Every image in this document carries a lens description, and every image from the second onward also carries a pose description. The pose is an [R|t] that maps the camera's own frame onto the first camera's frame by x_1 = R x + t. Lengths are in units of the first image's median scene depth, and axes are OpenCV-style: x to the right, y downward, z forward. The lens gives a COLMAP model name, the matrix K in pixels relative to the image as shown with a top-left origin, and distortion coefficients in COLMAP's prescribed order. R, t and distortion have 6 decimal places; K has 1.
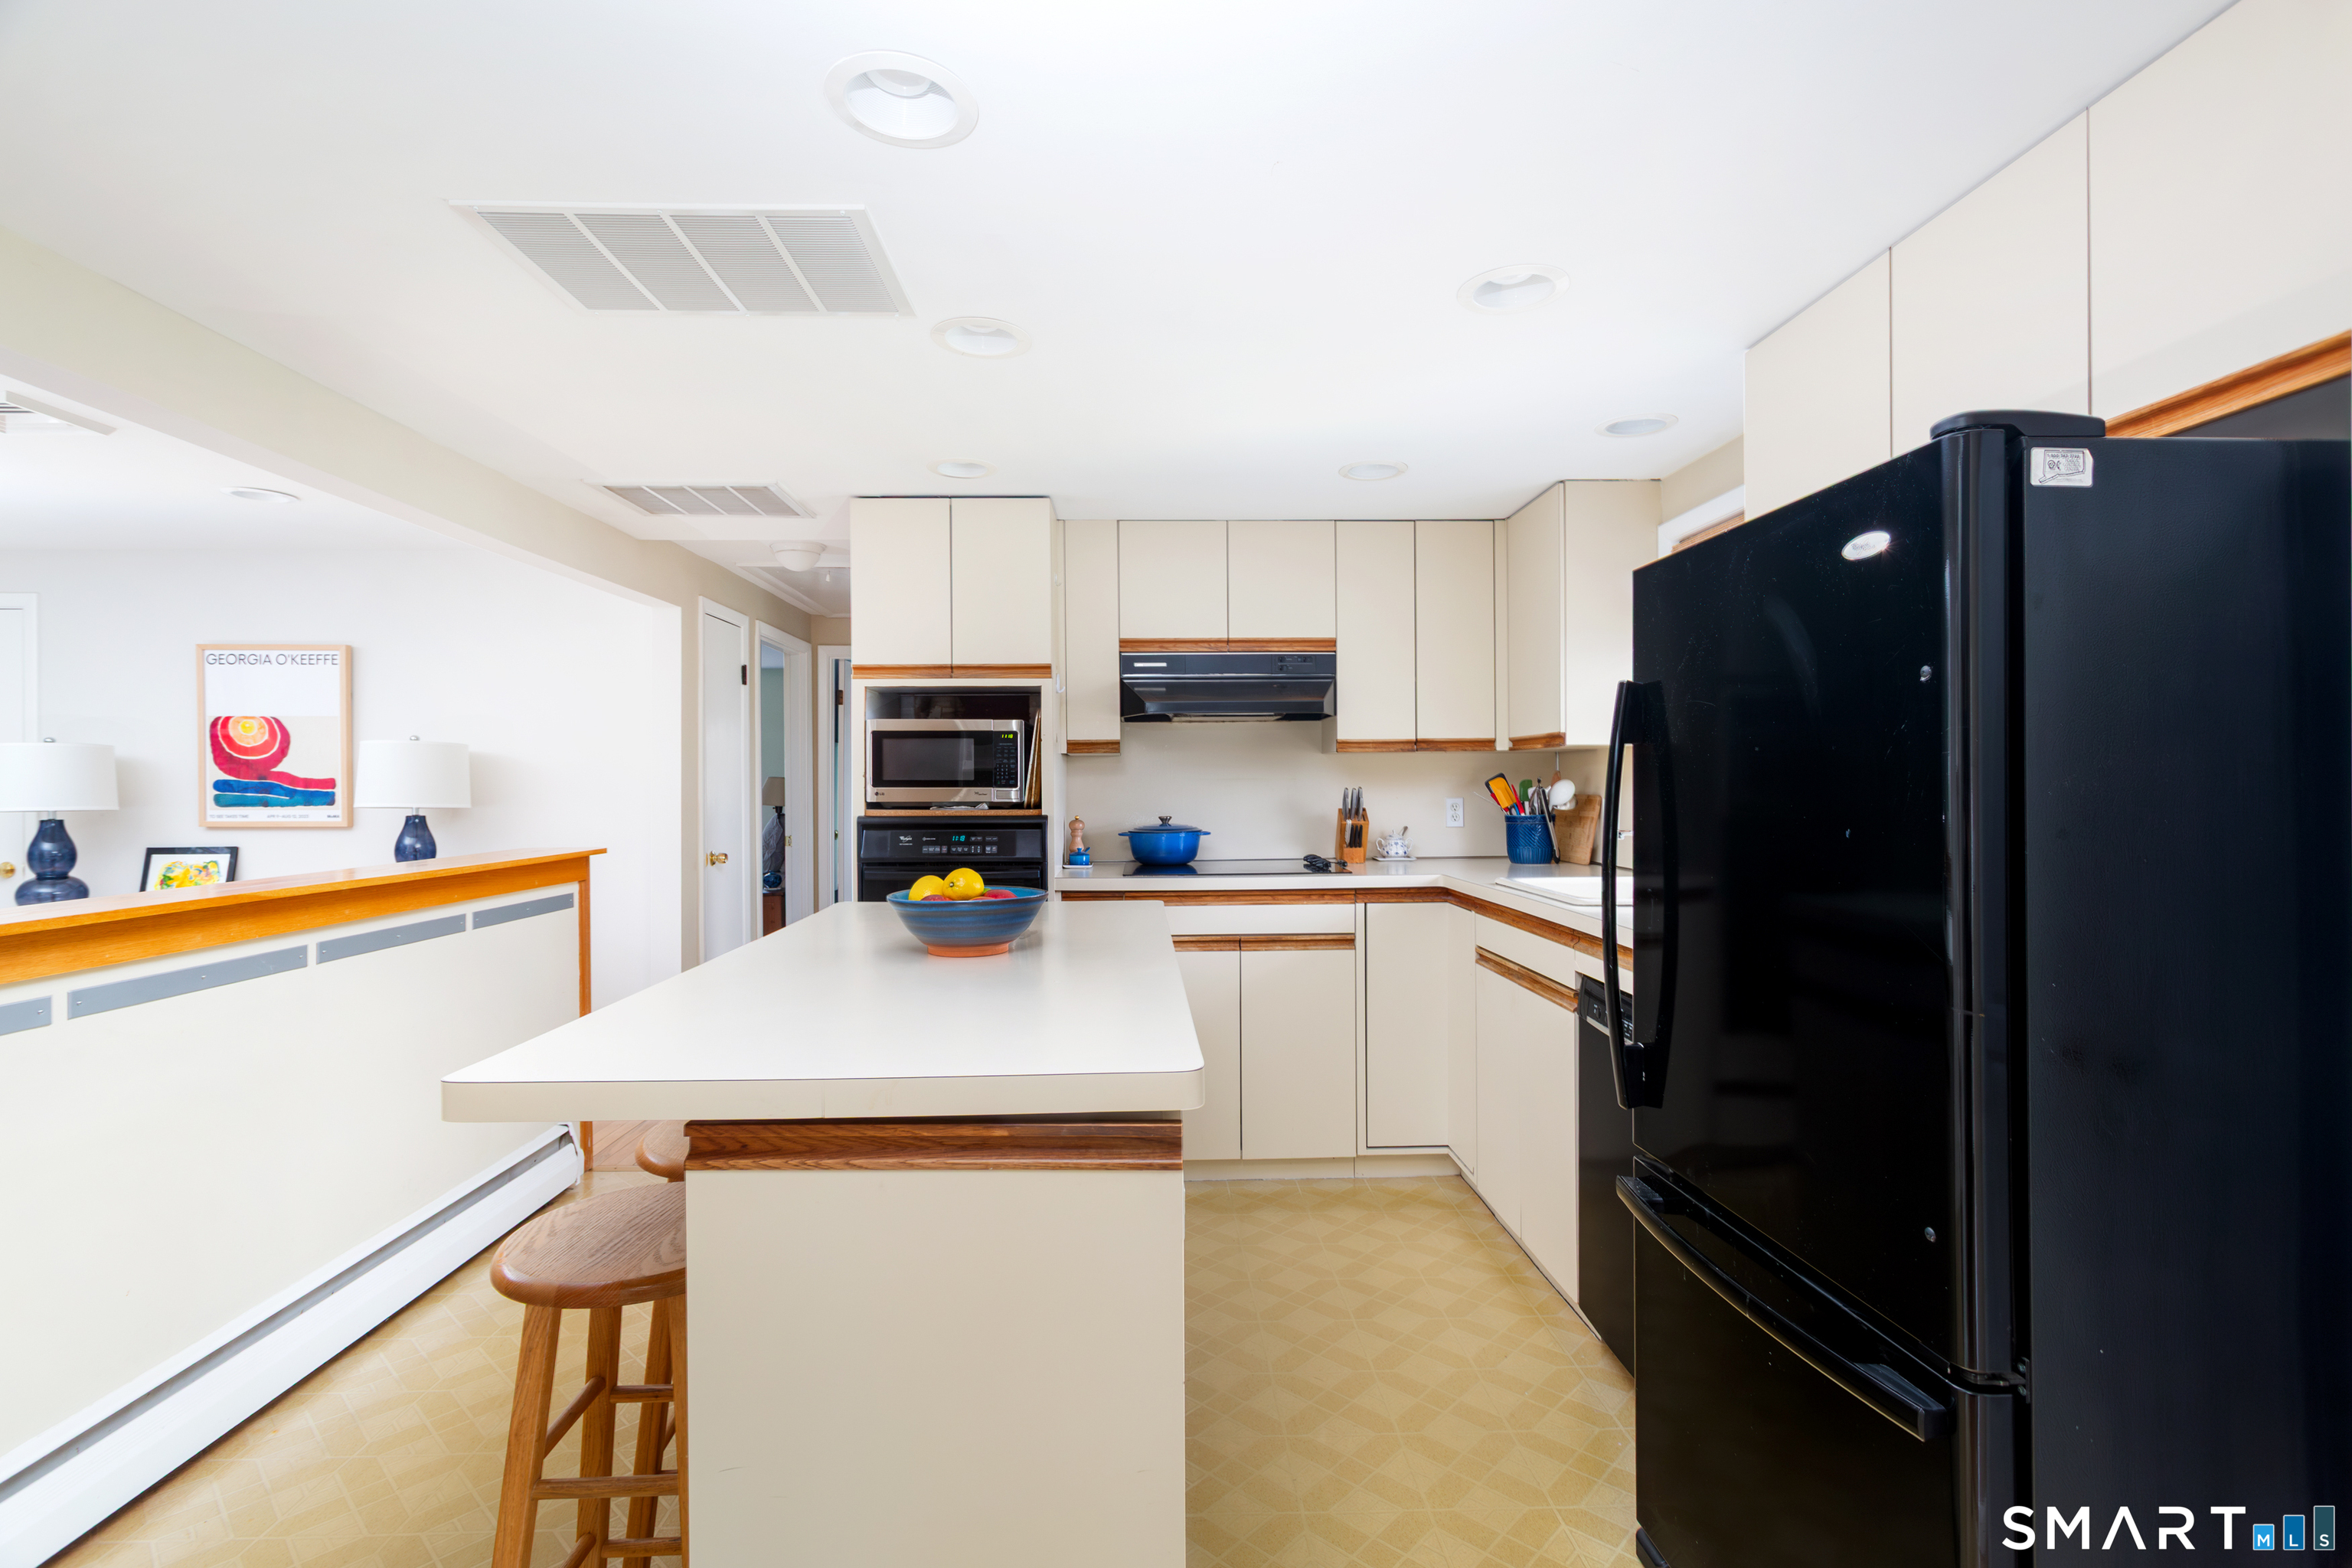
lens RADIAL K [[1109.0, 0, 1168.9], [0, 1109.0, 784.0], [0, 0, 1]] dist [0.000246, 0.003234]
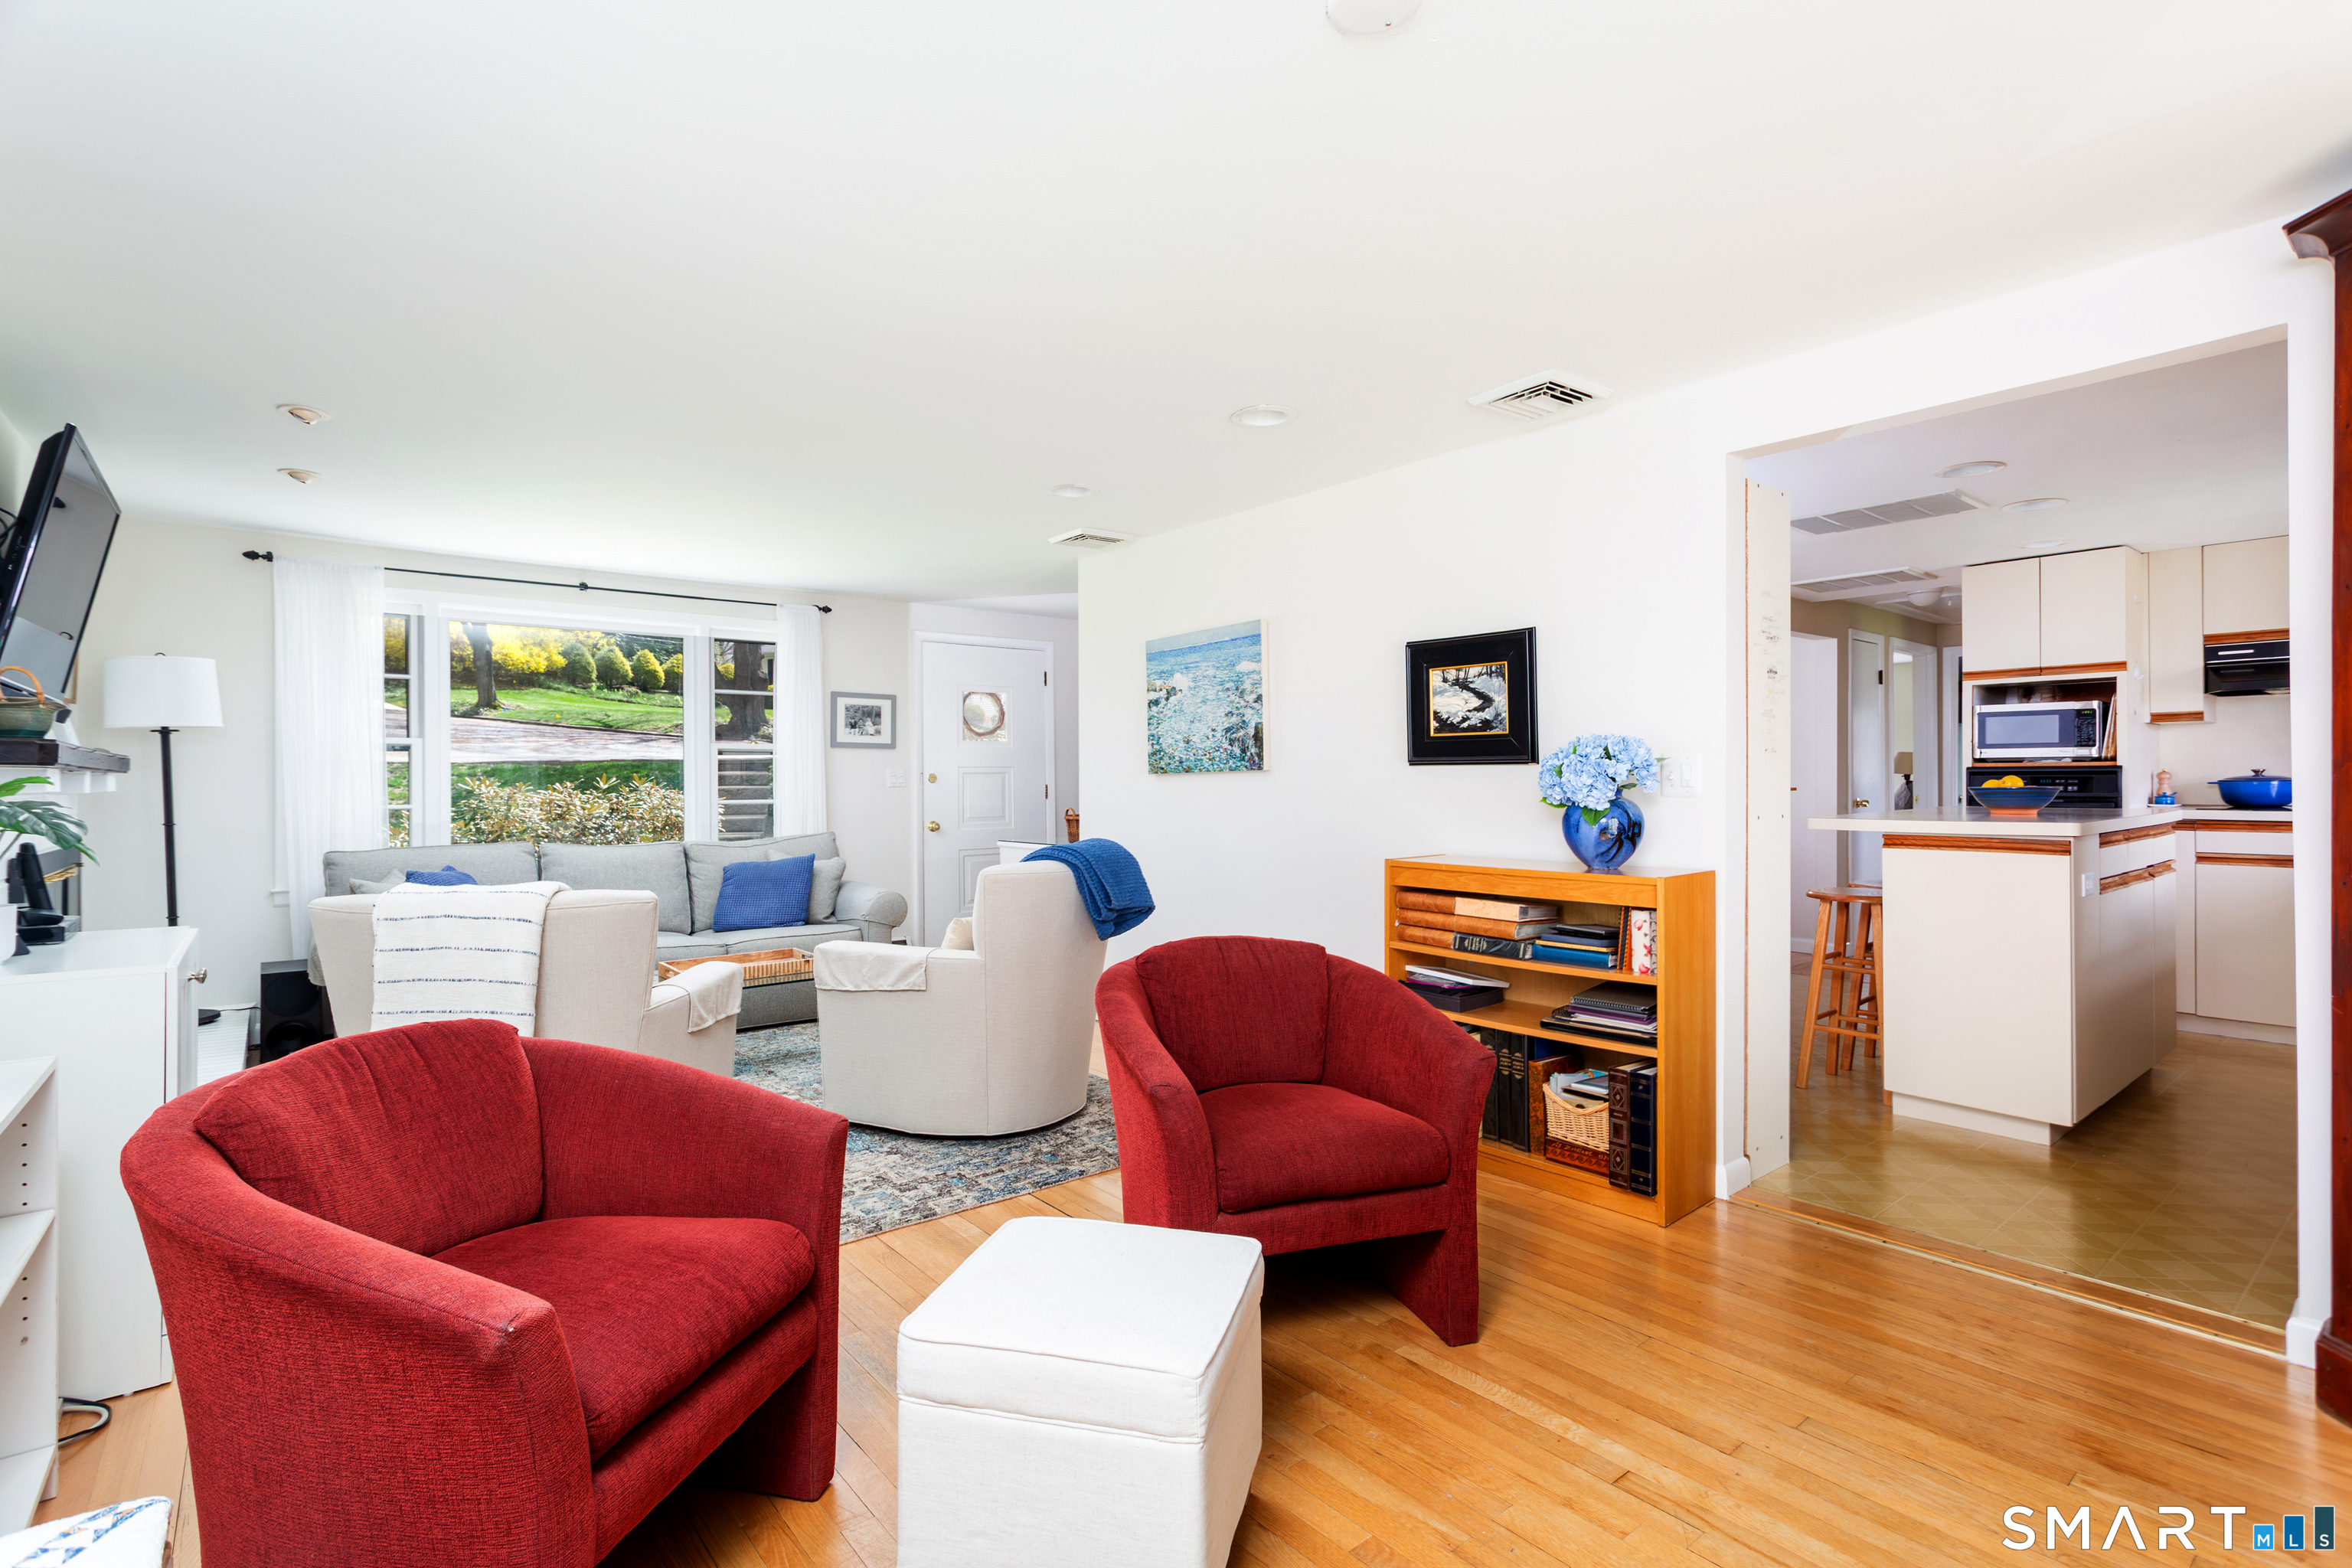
lens RADIAL K [[1106.3, 0, 1170.8], [0, 1106.3, 782.2], [0, 0, 1]] dist [0.006931, 0.001335]
pose [[0.604490, 0.004000, -0.796603, 0.269183], [0.000095, 0.999987, 0.005093, 0.038726], [0.796613, -0.003154, 0.604482, -0.786918]]
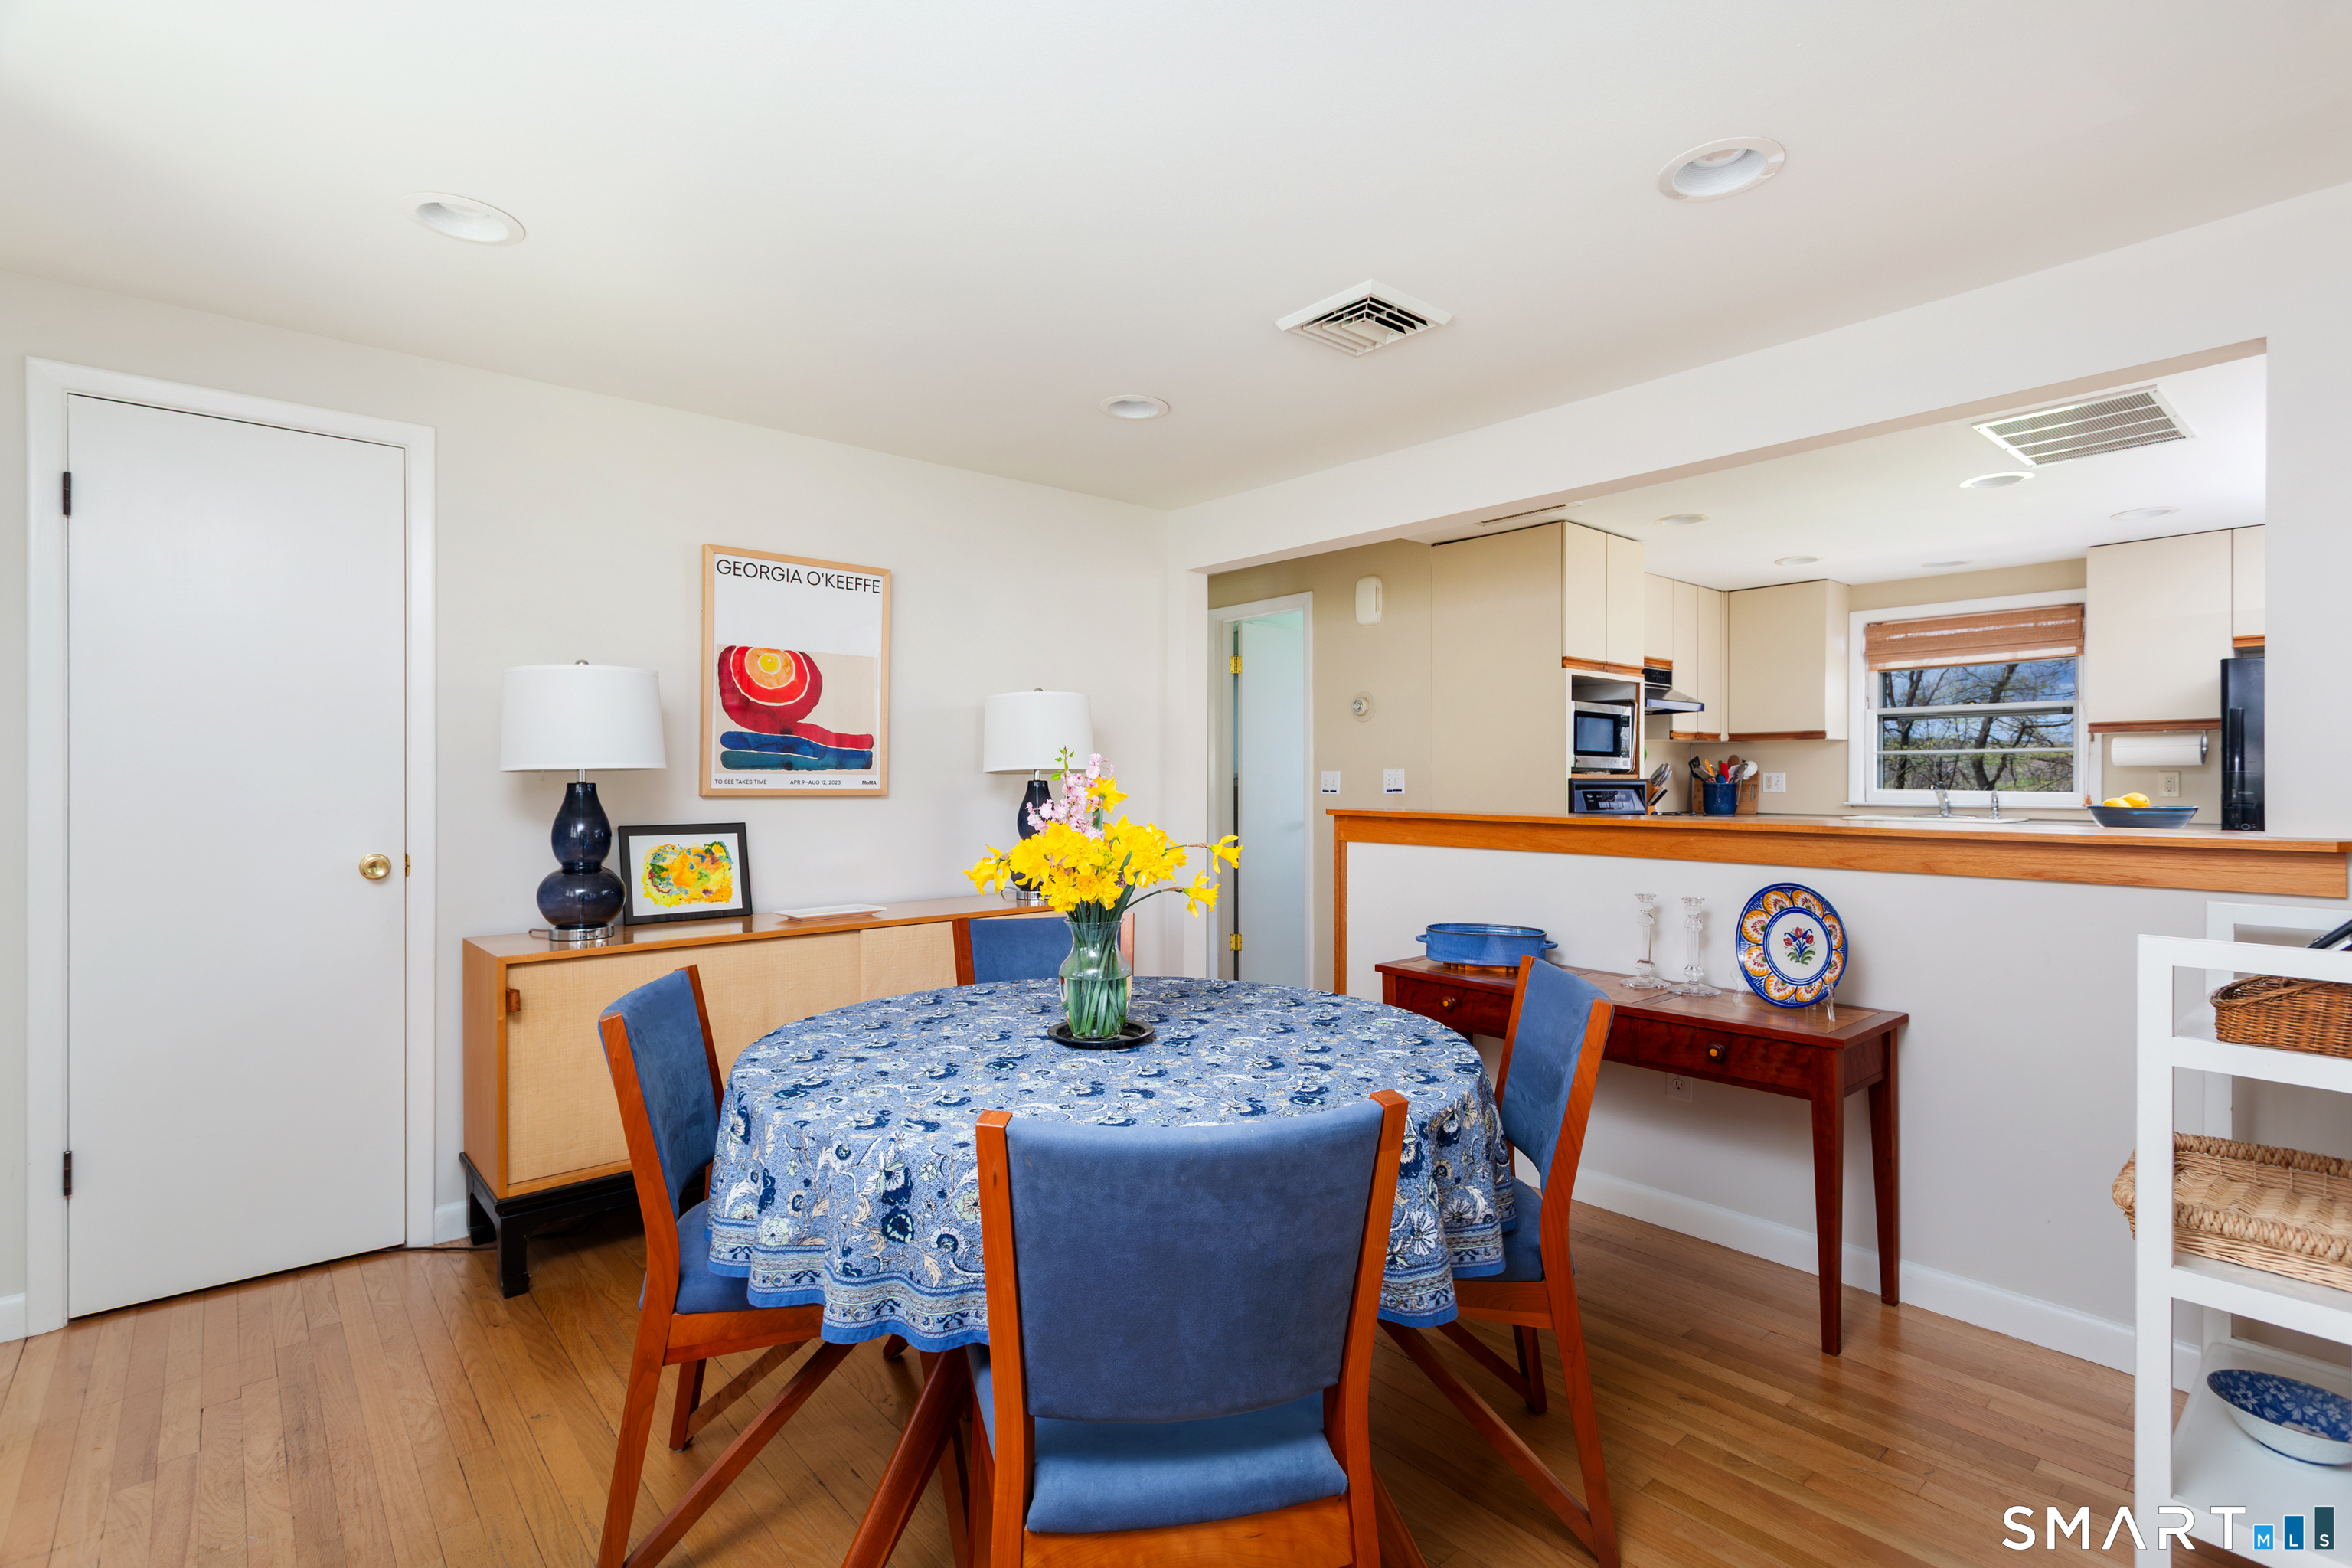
lens RADIAL K [[1106.3, 0, 1170.8], [0, 1106.3, 782.2], [0, 0, 1]] dist [0.006931, 0.001335]
pose [[0.775694, 0.005513, 0.631085, -1.272400], [-0.005156, 0.999984, -0.002397, 0.034729], [-0.631088, -0.001395, 0.775710, 0.287748]]
